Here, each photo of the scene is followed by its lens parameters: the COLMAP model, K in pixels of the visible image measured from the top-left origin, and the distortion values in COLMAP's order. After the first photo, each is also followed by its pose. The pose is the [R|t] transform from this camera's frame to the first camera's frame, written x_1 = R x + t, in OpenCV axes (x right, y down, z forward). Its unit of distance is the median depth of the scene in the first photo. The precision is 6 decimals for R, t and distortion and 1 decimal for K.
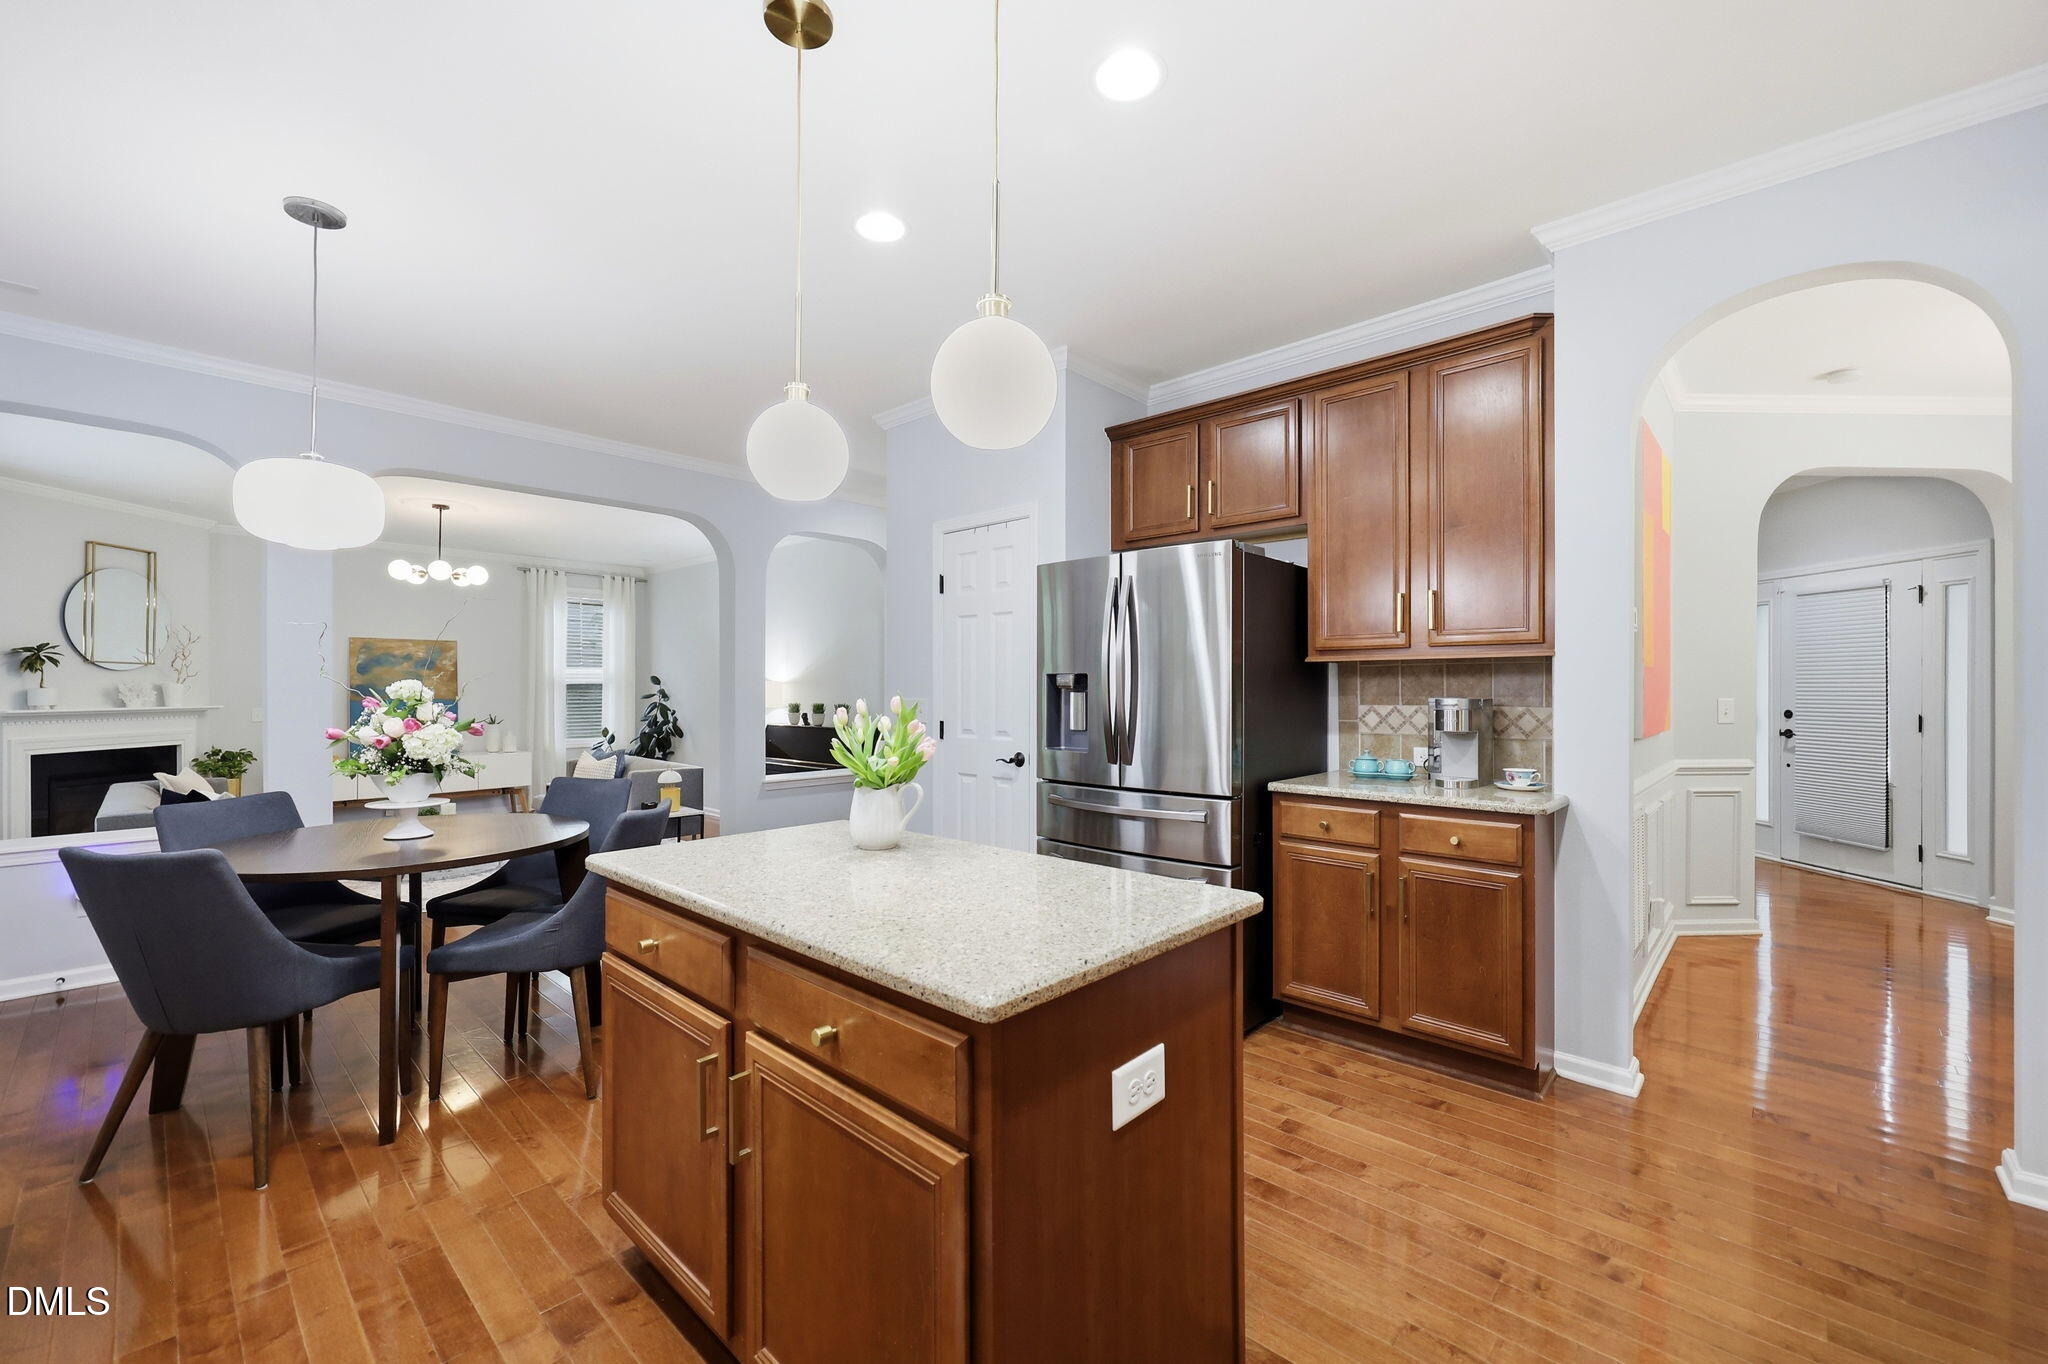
lens RADIAL K [[840.6, 0, 1026.1], [0, 840.6, 683.1], [0, 0, 1]] dist [-0.000113, 0.000155]
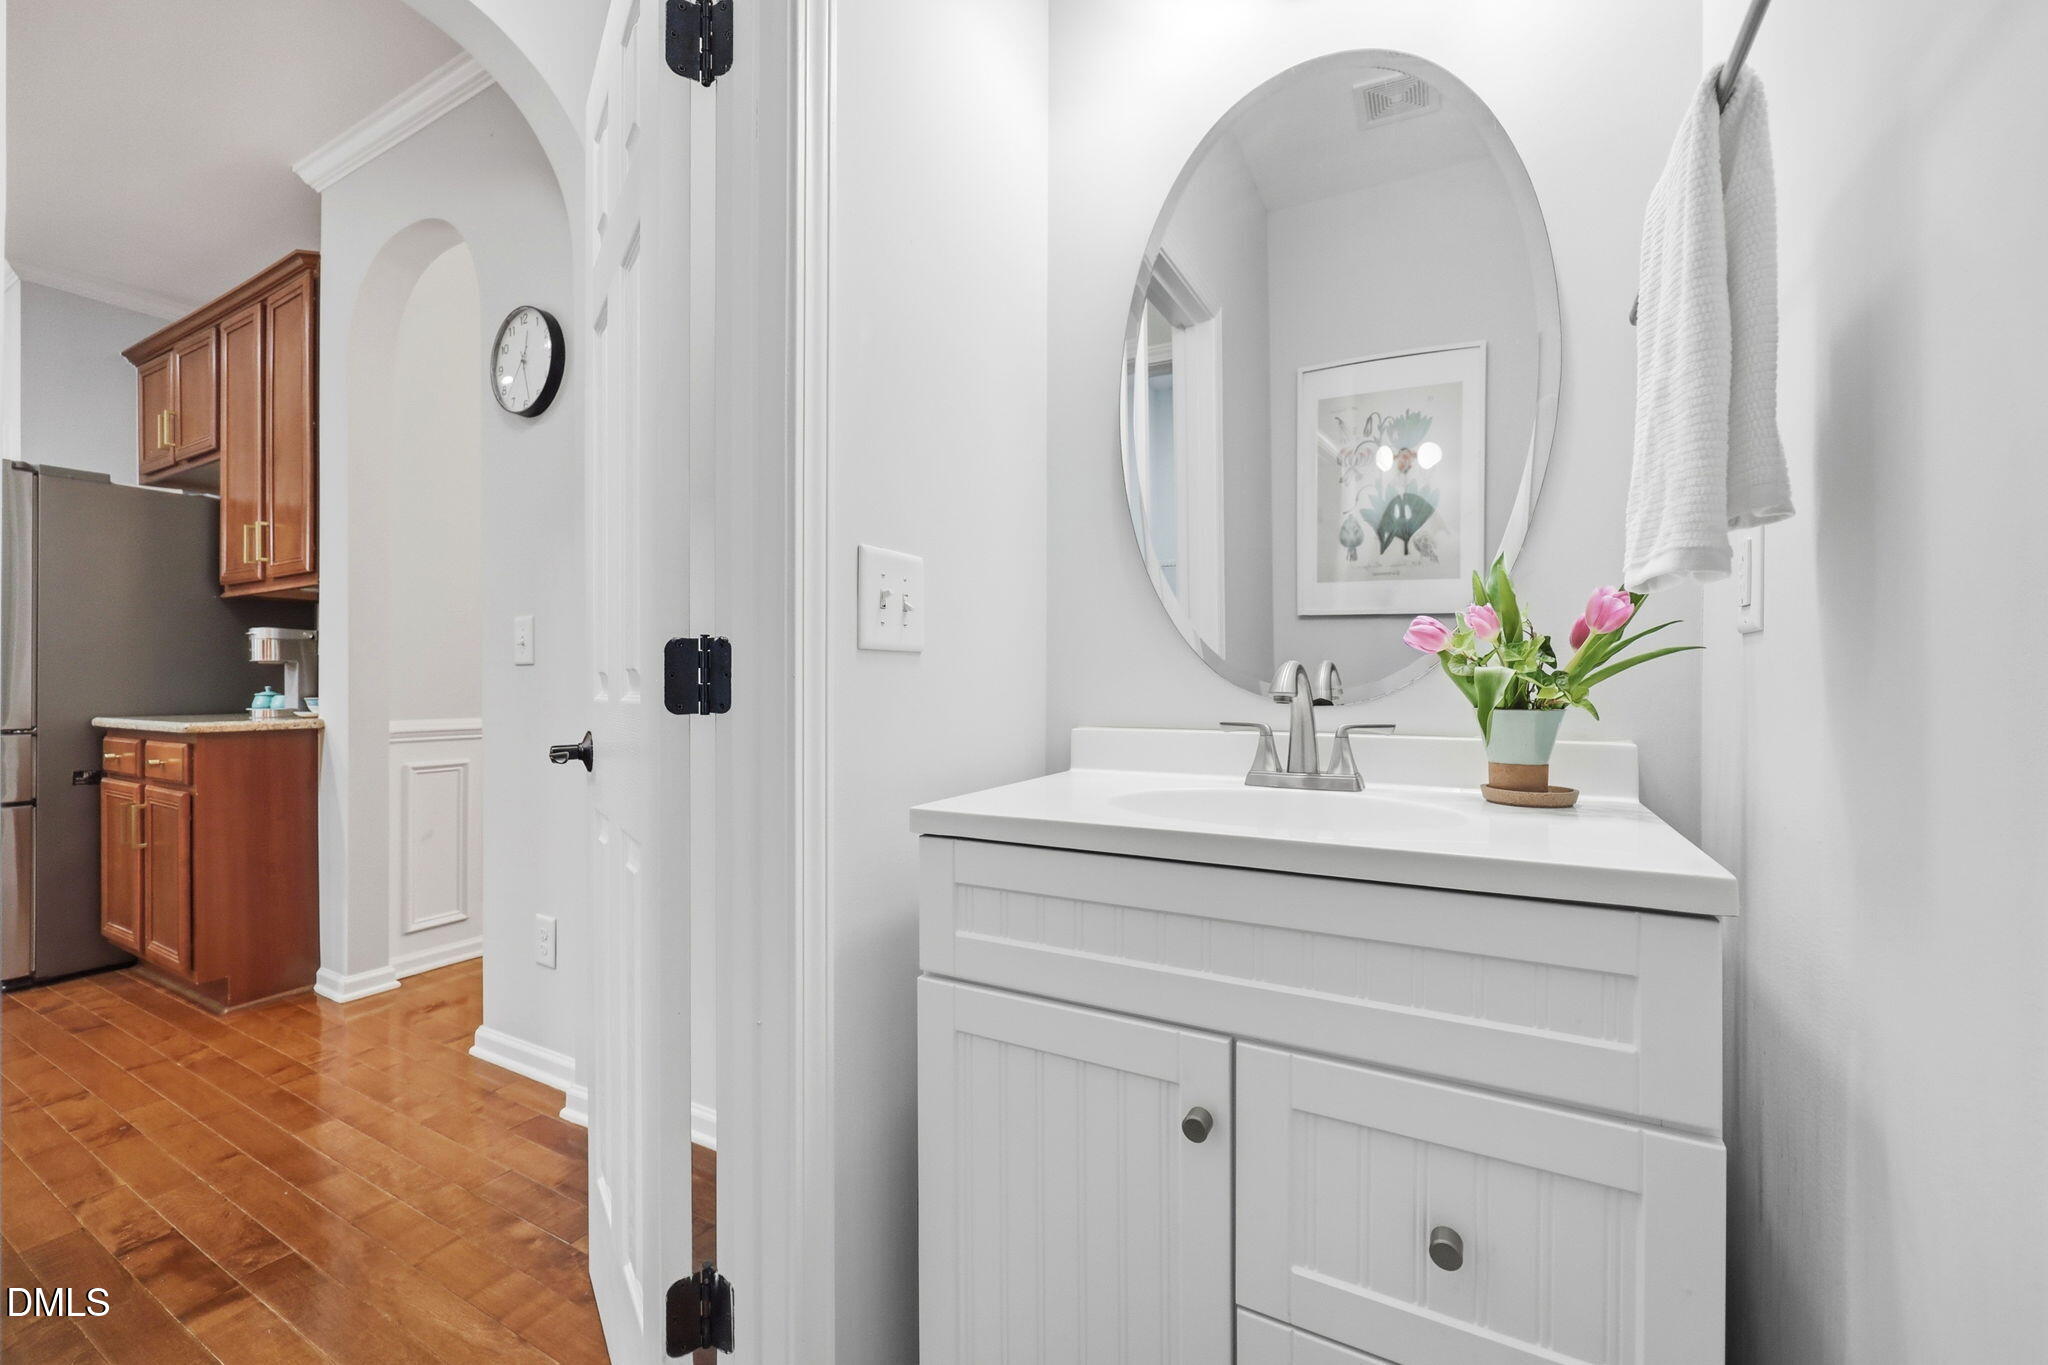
lens RADIAL K [[840.6, 0, 1019.3], [0, 840.6, 682.0], [0, 0, 1]] dist [-0.000113, 0.000155]
pose [[0.972070, -0.003706, 0.234662, 1.386148], [0.003835, 0.999993, -0.000095, 0.104073], [-0.234659, 0.000993, 0.972077, -0.229261]]
